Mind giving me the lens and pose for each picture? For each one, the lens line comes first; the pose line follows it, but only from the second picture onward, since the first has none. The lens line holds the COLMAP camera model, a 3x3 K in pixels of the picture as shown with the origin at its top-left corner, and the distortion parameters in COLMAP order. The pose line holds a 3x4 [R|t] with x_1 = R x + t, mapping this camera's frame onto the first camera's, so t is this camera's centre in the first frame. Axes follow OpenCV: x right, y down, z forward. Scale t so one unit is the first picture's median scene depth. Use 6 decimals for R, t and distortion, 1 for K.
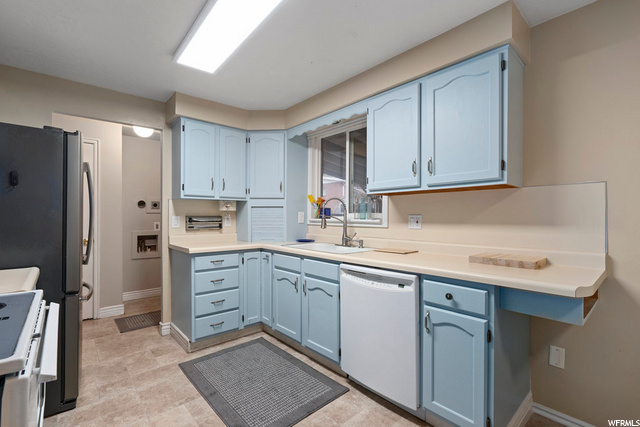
lens RADIAL K [[292.1, 0, 321.2], [0, 292.1, 215.9], [0, 0, 1]] dist [-0.001020, 0.000043]
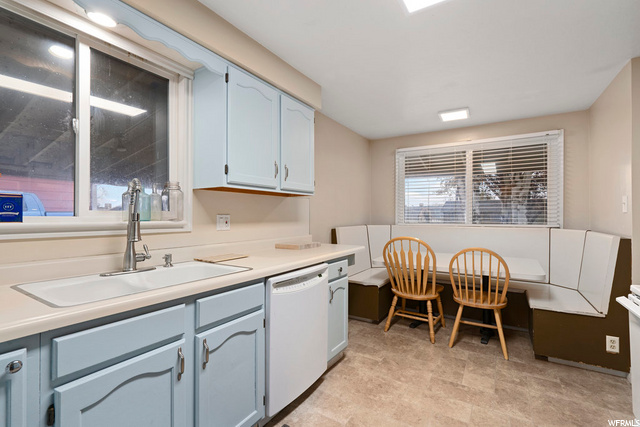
lens RADIAL K [[292.1, 0, 321.2], [0, 292.1, 215.9], [0, 0, 1]] dist [-0.001020, 0.000043]
pose [[-0.284412, 0.000821, 0.958702, -0.682390], [-0.002866, 0.999994, -0.001706, 0.000973], [-0.958698, -0.003233, -0.284408, 1.062930]]
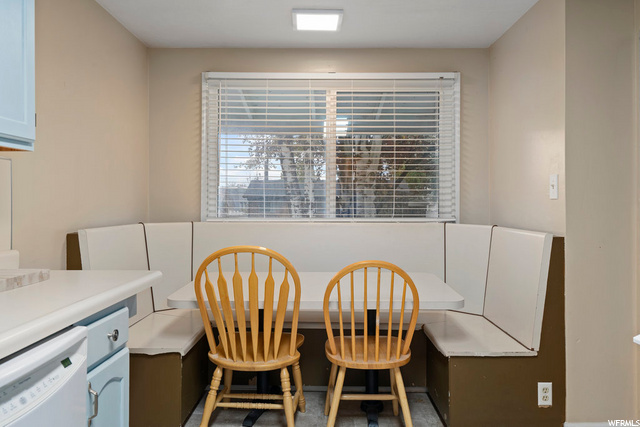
lens RADIAL K [[513.4, 0, 320.9], [0, 513.4, 201.2], [0, 0, 1]] dist [0.028195, 0.000696]
pose [[-0.746392, 0.004648, 0.665491, -0.425287], [-0.002067, 0.999955, -0.009301, 0.002537], [-0.665504, -0.008318, -0.746348, 1.061943]]
